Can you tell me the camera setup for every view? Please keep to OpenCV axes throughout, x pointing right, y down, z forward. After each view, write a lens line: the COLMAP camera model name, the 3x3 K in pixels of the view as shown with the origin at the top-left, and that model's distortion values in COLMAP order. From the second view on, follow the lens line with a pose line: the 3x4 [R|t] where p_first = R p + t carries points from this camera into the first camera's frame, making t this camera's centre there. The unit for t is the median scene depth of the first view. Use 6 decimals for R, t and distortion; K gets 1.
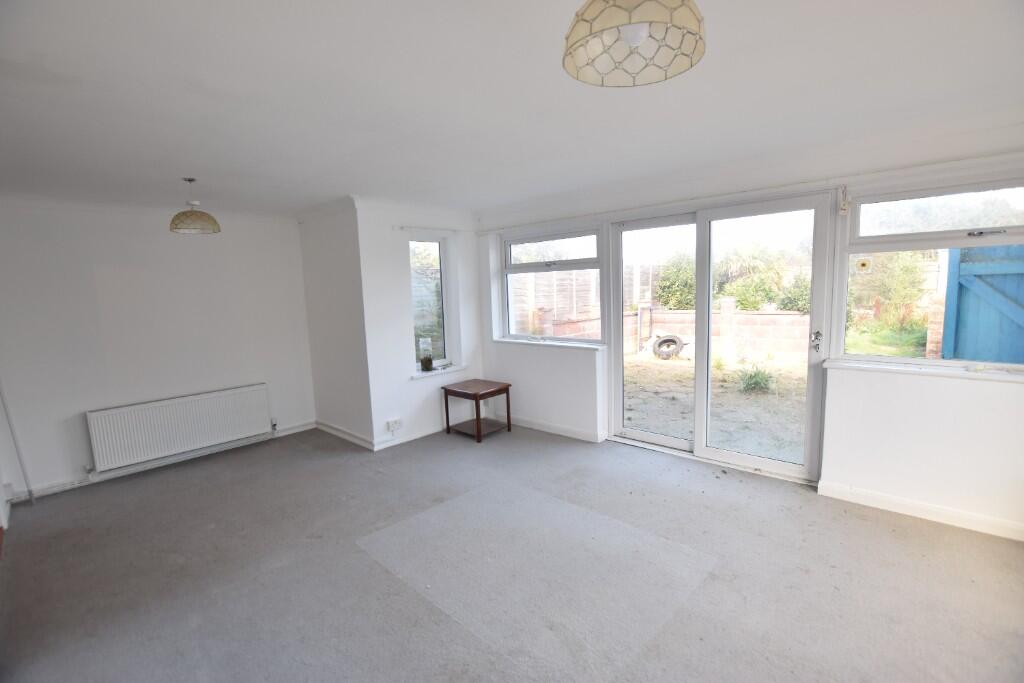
lens RADIAL K [[452.0, 0, 512.0], [0, 452.0, 341.5], [0, 0, 1]] dist [-0.036626, -0.000096]
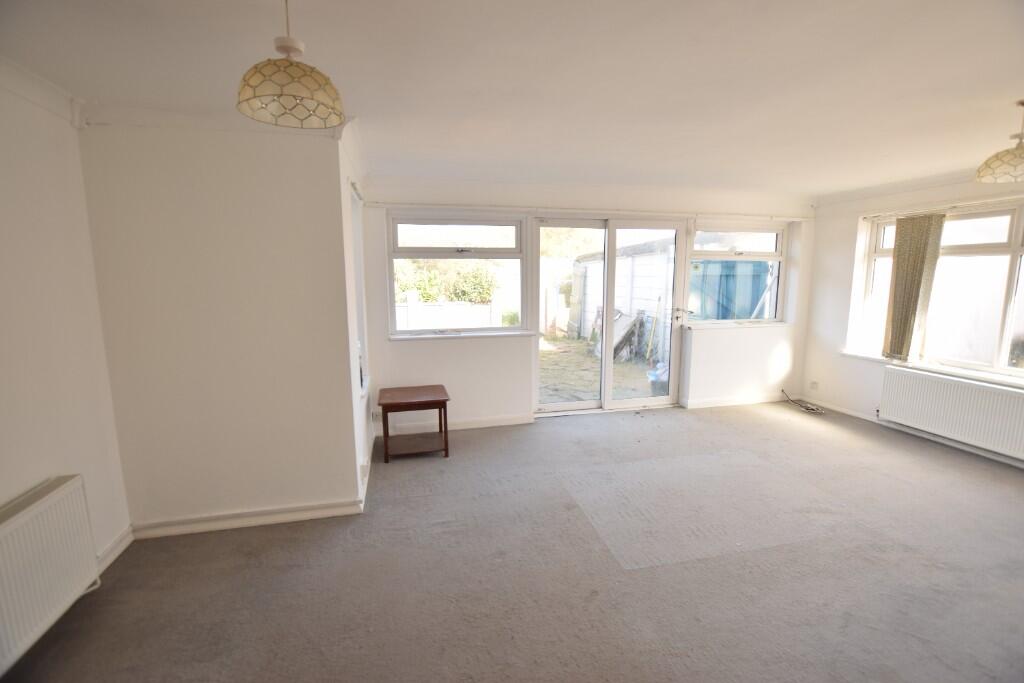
lens RADIAL K [[451.3, 0, 512.0], [0, 451.3, 341.5], [0, 0, 1]] dist [-0.037432, 0.006277]
pose [[0.555974, -0.087017, 0.826632, -0.707256], [0.081783, 0.995406, 0.049778, -0.023619], [-0.827167, 0.039929, 0.560536, 0.433916]]
